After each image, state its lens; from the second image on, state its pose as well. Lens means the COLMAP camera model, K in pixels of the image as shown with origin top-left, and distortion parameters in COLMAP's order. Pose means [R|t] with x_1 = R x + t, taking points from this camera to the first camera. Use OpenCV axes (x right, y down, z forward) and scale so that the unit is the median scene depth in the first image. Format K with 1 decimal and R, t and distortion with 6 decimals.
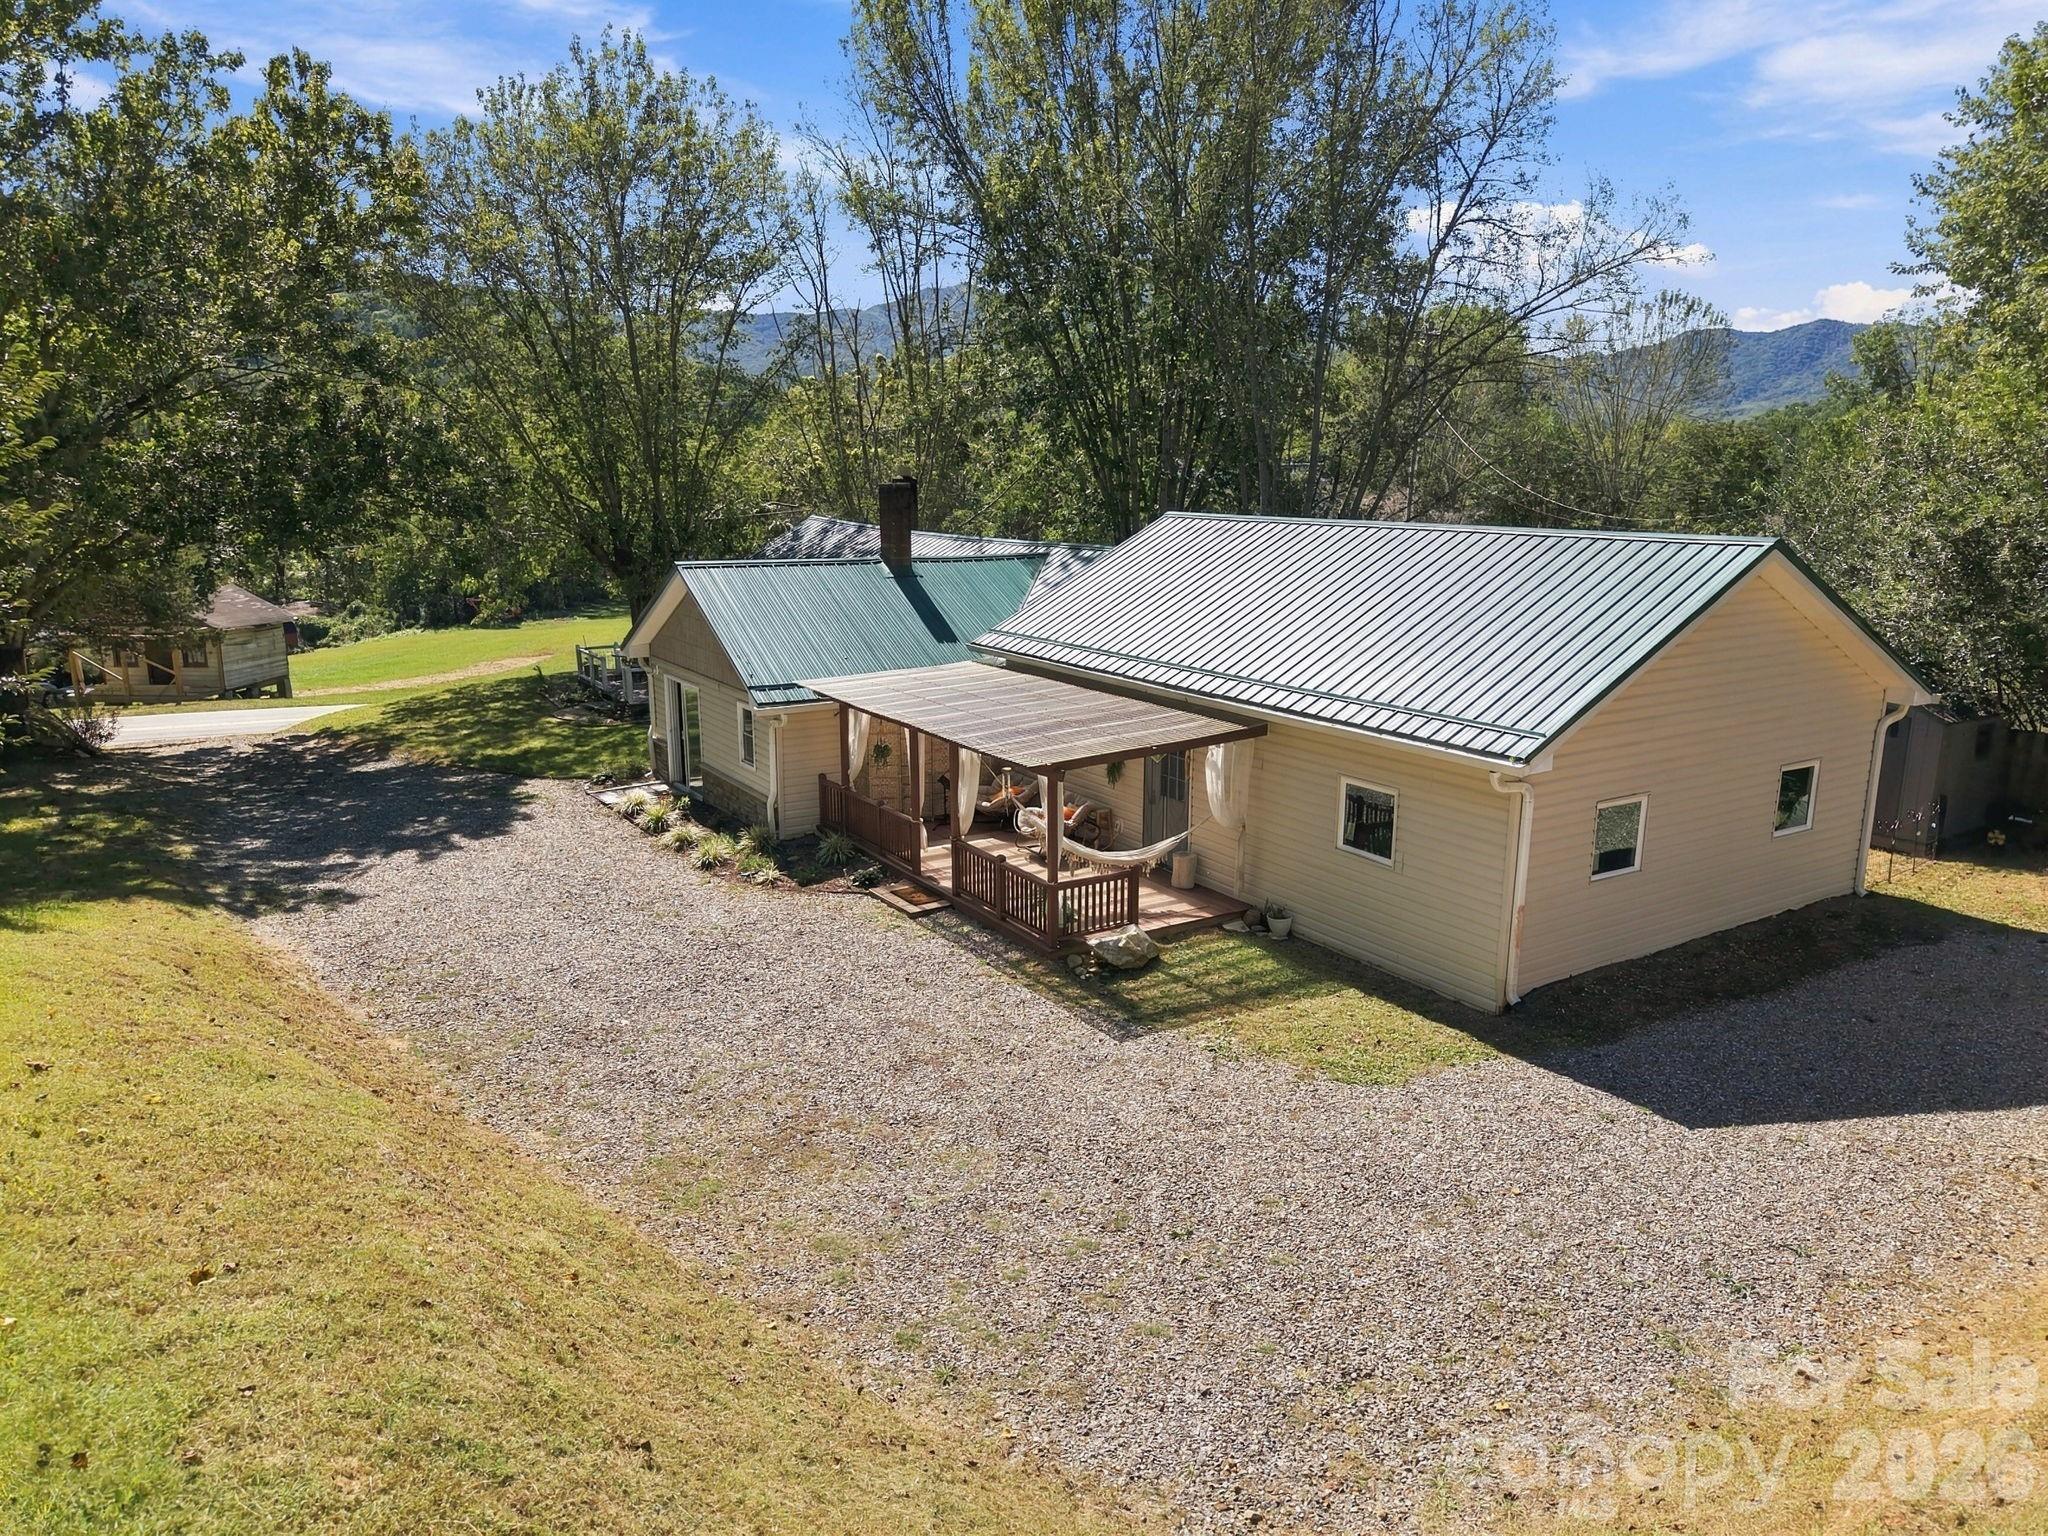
lens RADIAL K [[1378.9, 0, 1024.0], [0, 1378.9, 768.0], [0, 0, 1]] dist [0.027873, -0.001188]
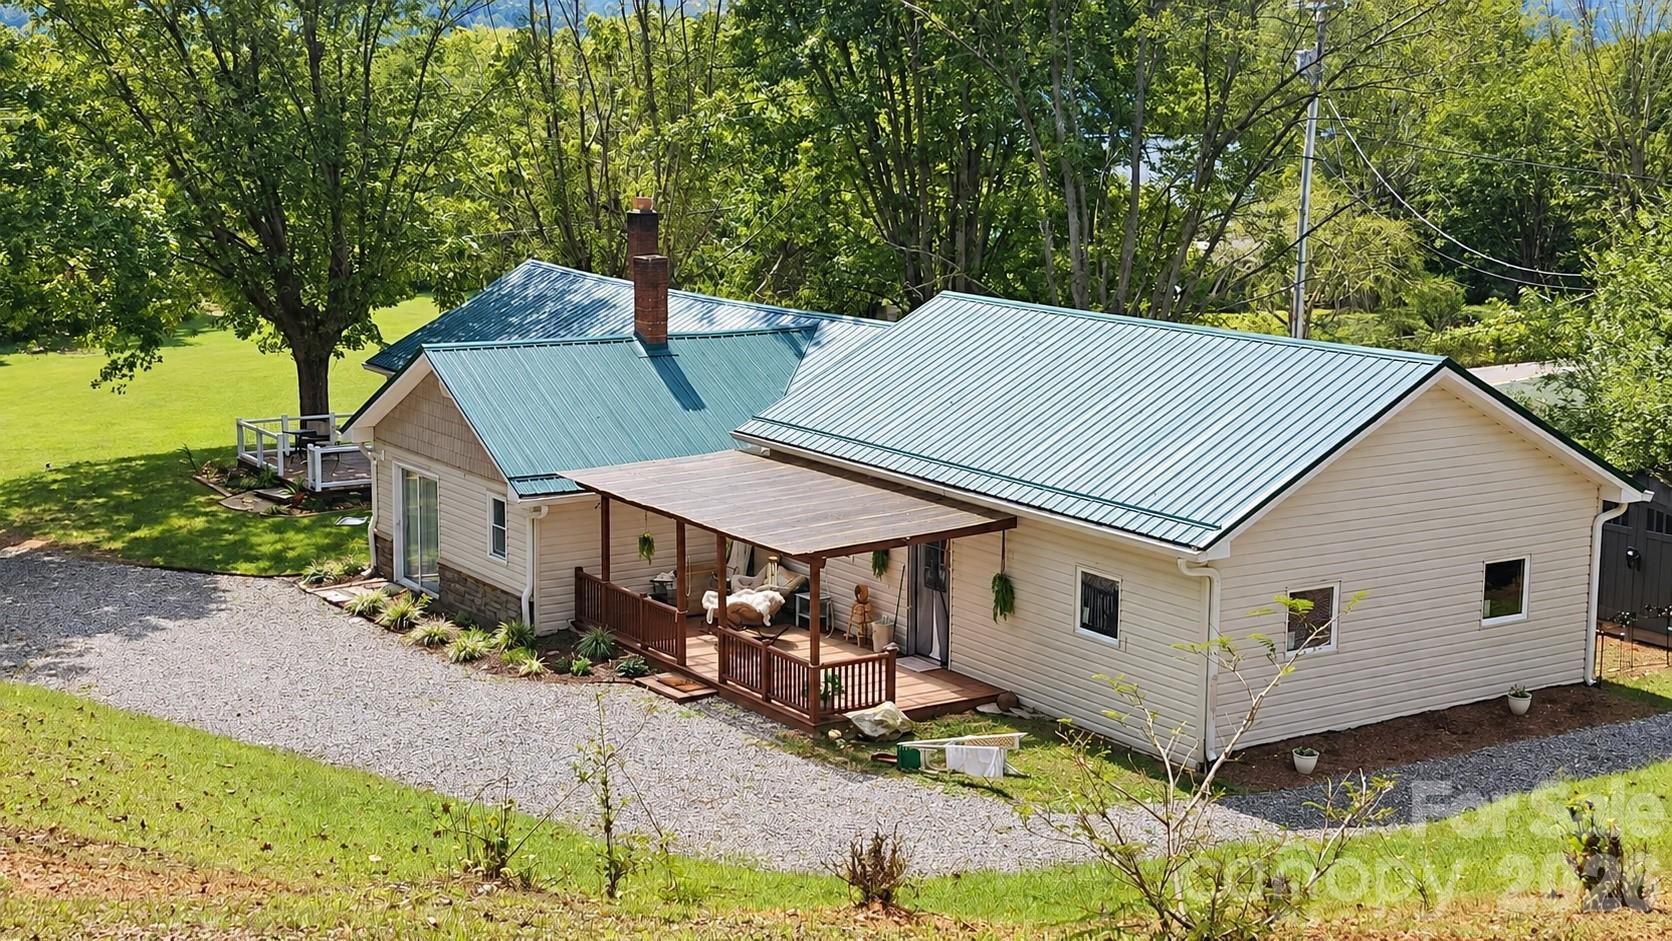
lens RADIAL K [[2199.0, 0, 836.0], [0, 2199.0, 470.5], [0, 0, 1]] dist [0.194580, -0.016376]
pose [[0.999773, 0.003090, 0.021101, 0.000237], [-0.002023, 0.998728, -0.050375, 0.015646], [-0.021230, 0.050321, 0.998507, -0.598586]]
